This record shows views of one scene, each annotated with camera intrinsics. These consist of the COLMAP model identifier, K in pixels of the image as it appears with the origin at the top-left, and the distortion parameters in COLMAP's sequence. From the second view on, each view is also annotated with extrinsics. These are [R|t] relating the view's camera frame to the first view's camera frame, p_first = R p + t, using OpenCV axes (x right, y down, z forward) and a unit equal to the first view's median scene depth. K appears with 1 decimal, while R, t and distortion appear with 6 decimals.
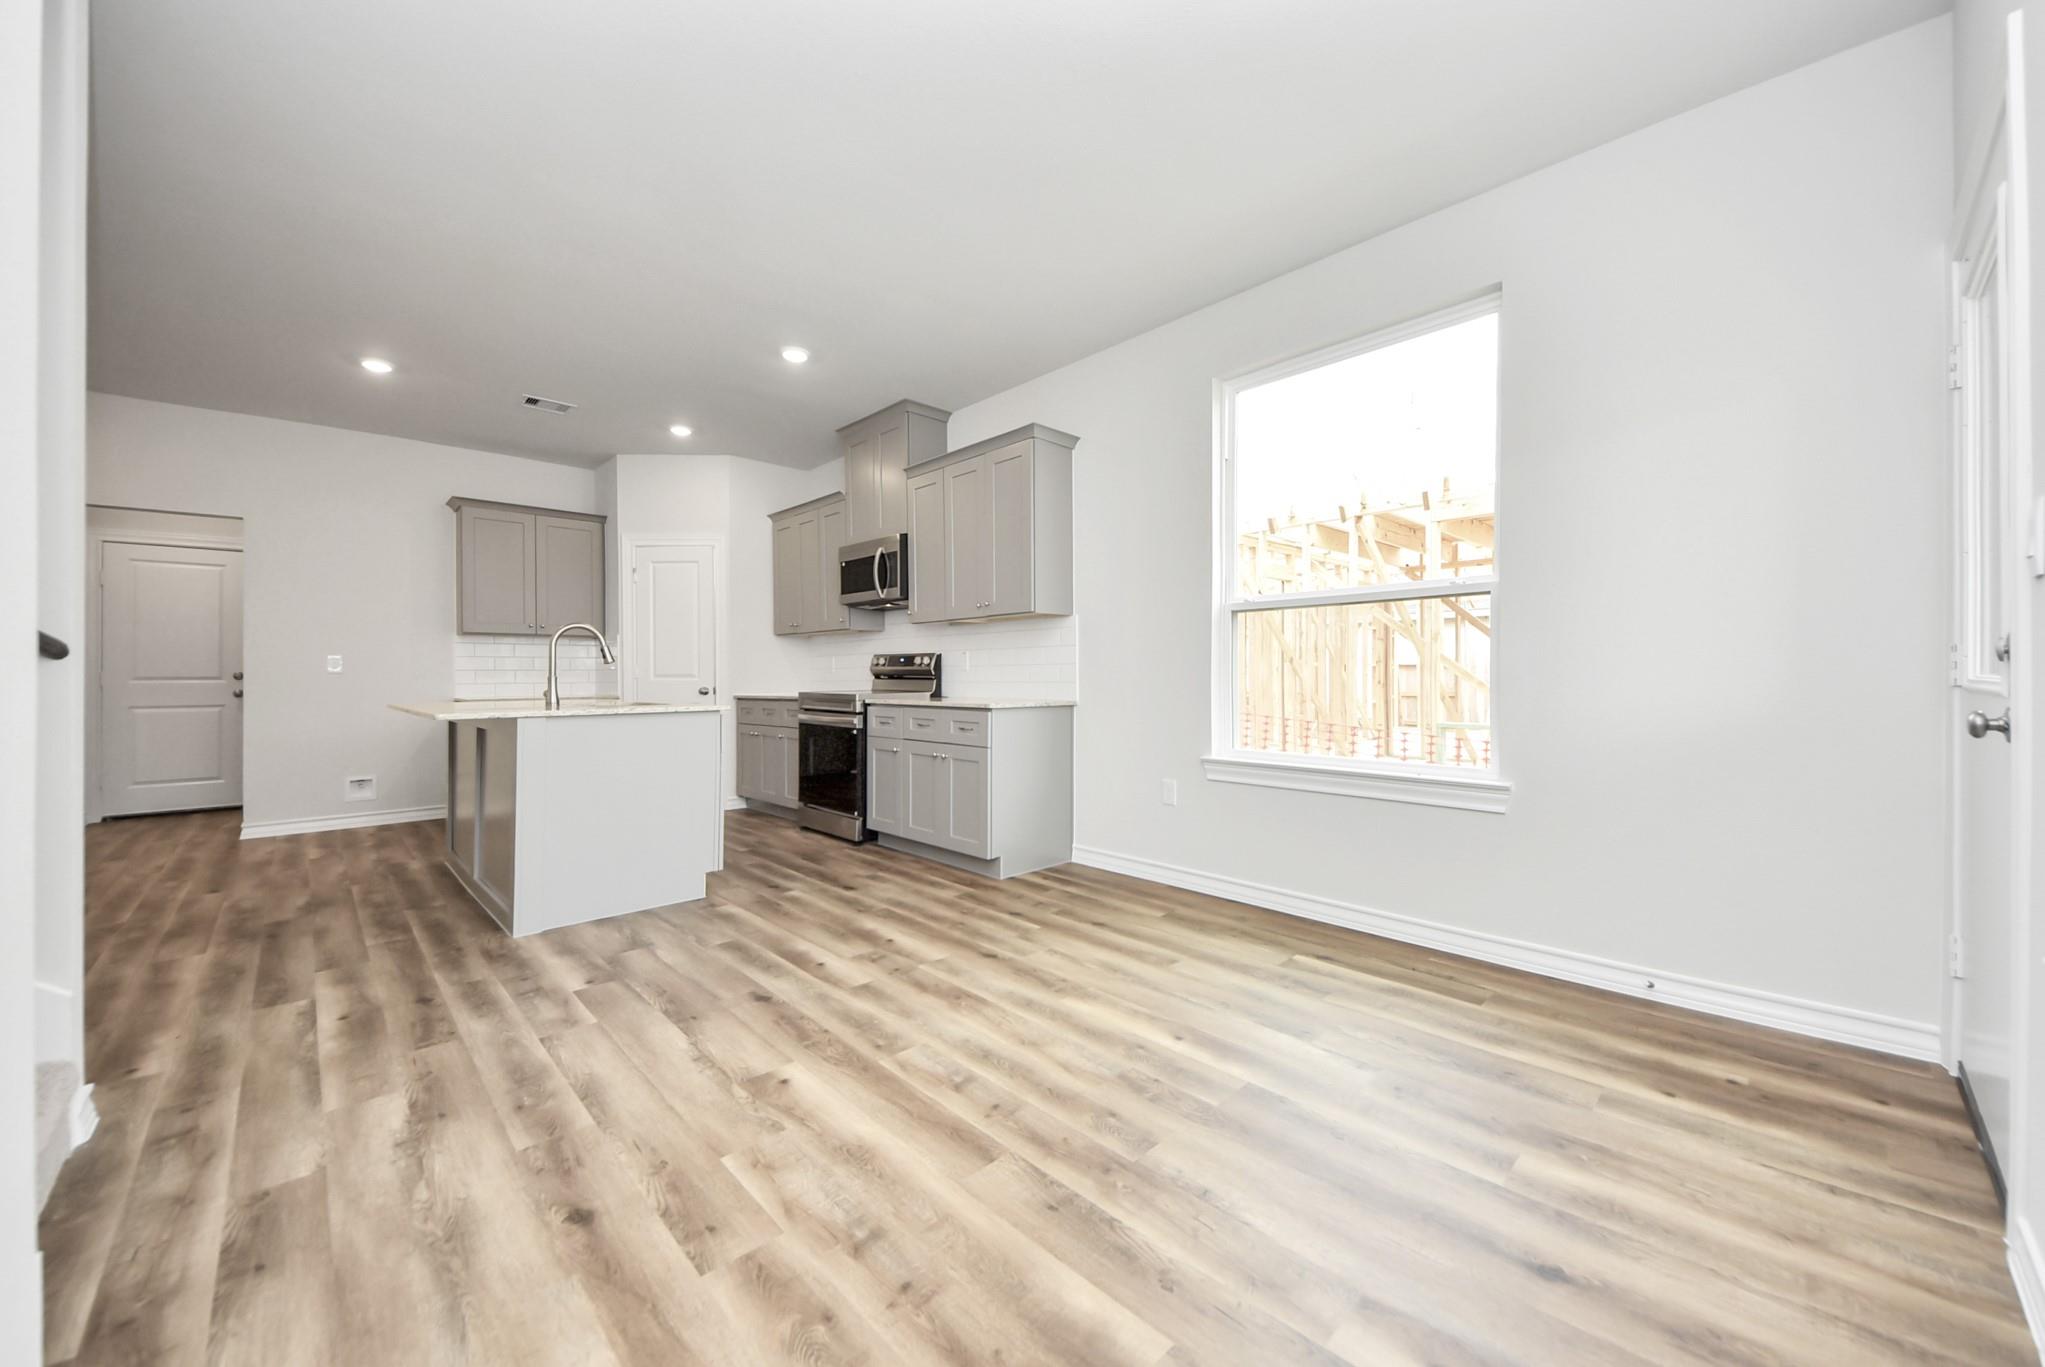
lens RADIAL K [[746.2, 0, 1022.5], [0, 746.2, 683.5], [0, 0, 1]] dist [0.026438, -0.020563]
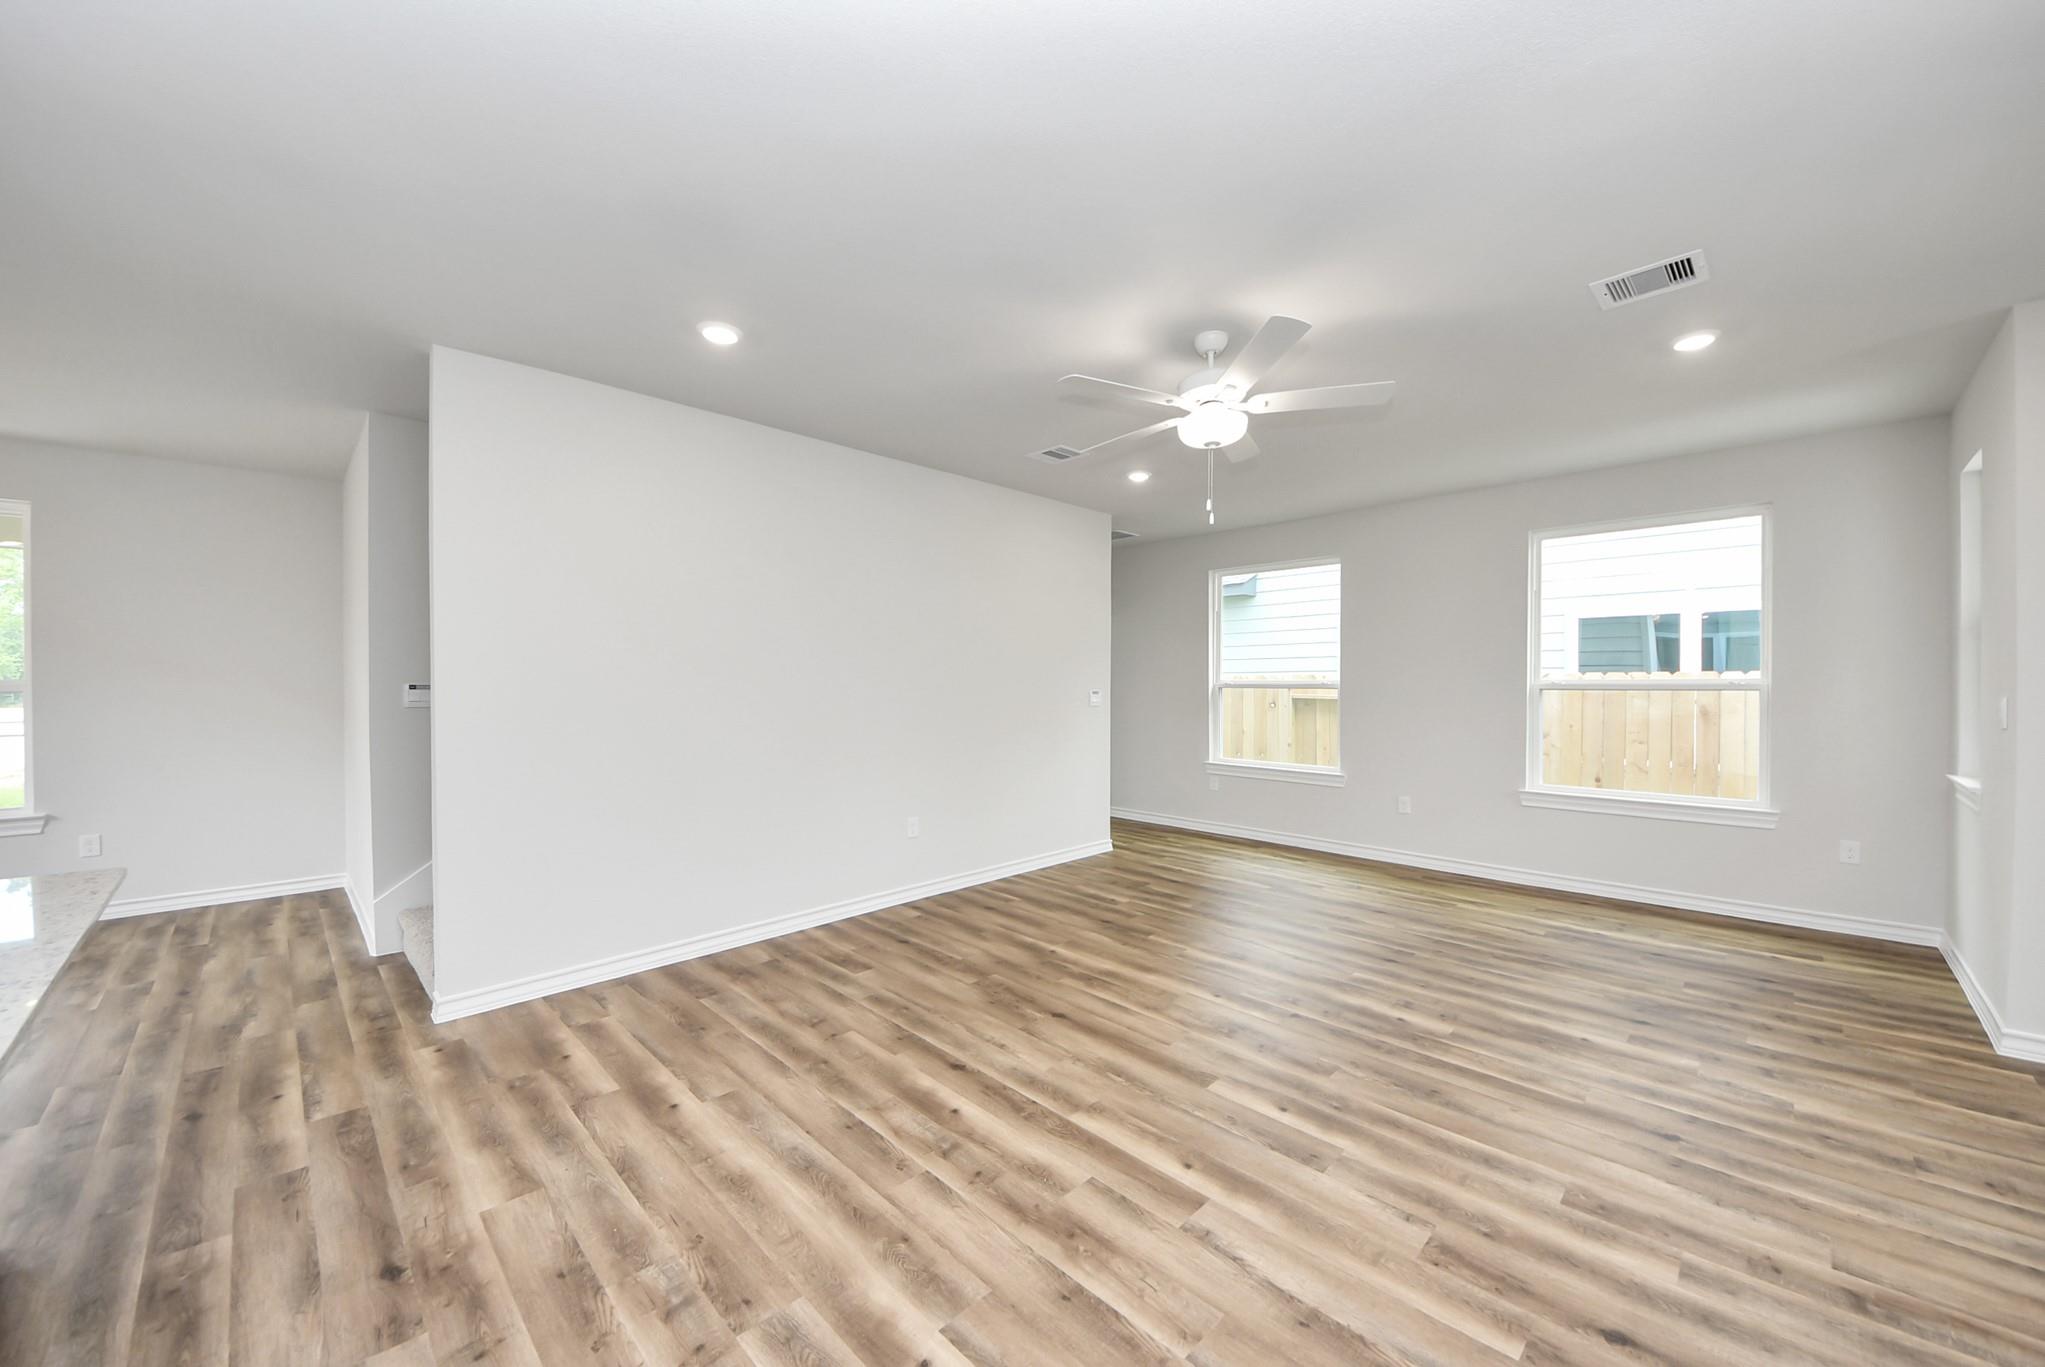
lens RADIAL K [[750.5, 0, 1045.6], [0, 750.5, 680.3], [0, 0, 1]] dist [0.018346, -0.013792]
pose [[-0.999290, 0.003612, -0.037506, -1.891489], [0.003645, 0.999993, -0.000826, -0.149174], [0.037503, -0.000962, -0.999296, 2.033923]]
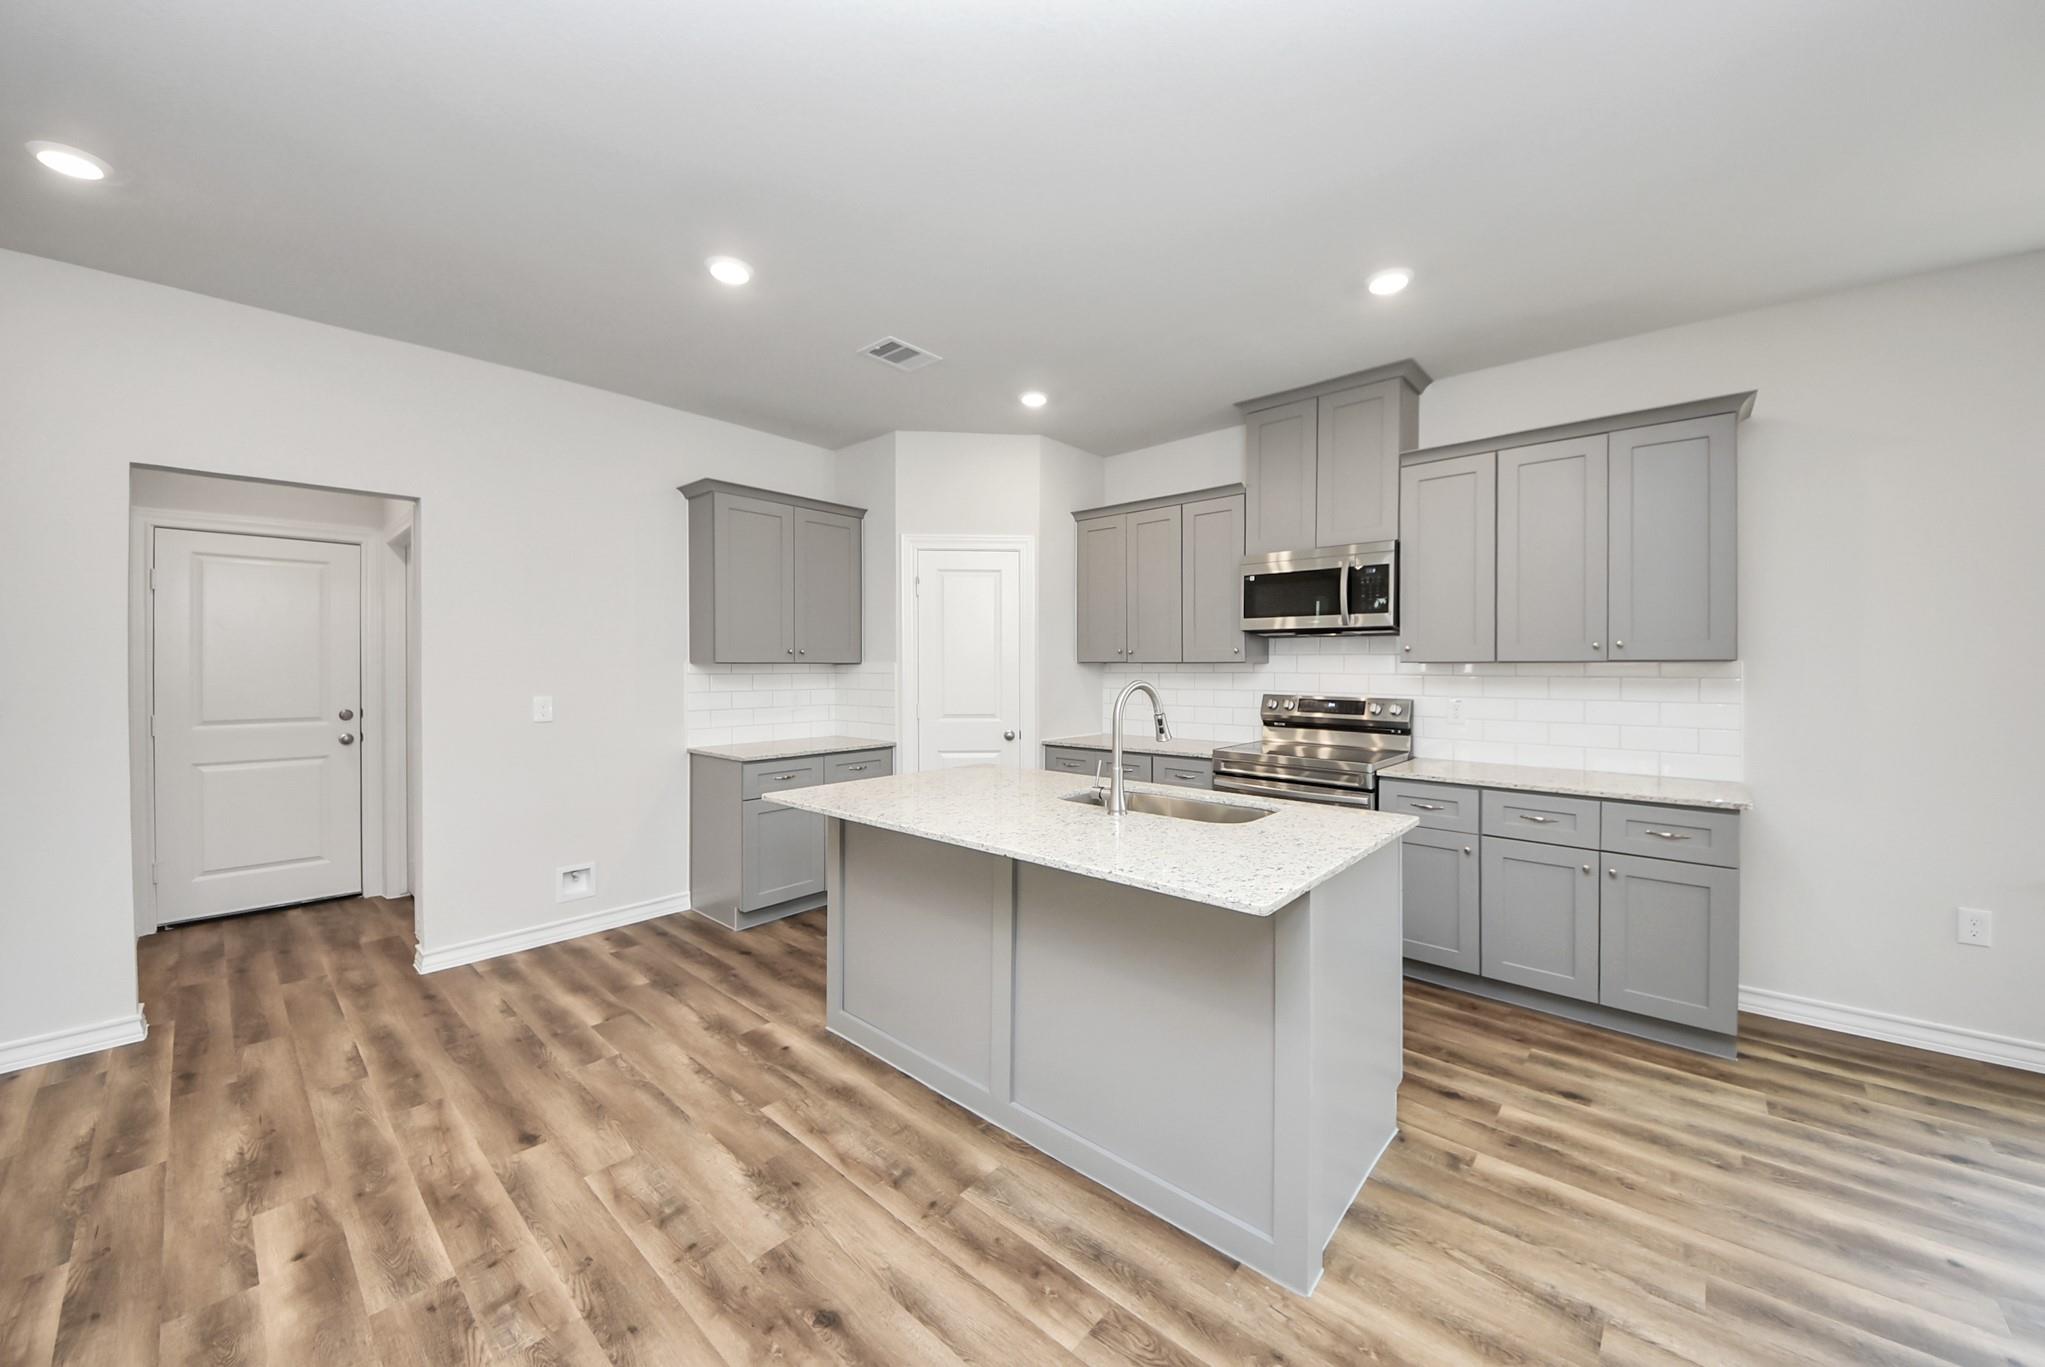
lens RADIAL K [[742.9, 0, 1037.4], [0, 742.9, 675.4], [0, 0, 1]] dist [0.021004, -0.012877]
pose [[0.996540, 0.000620, 0.083110, -1.149742], [-0.001055, 0.999986, 0.005185, -0.143426], [-0.083106, -0.005255, 0.996527, 0.606459]]
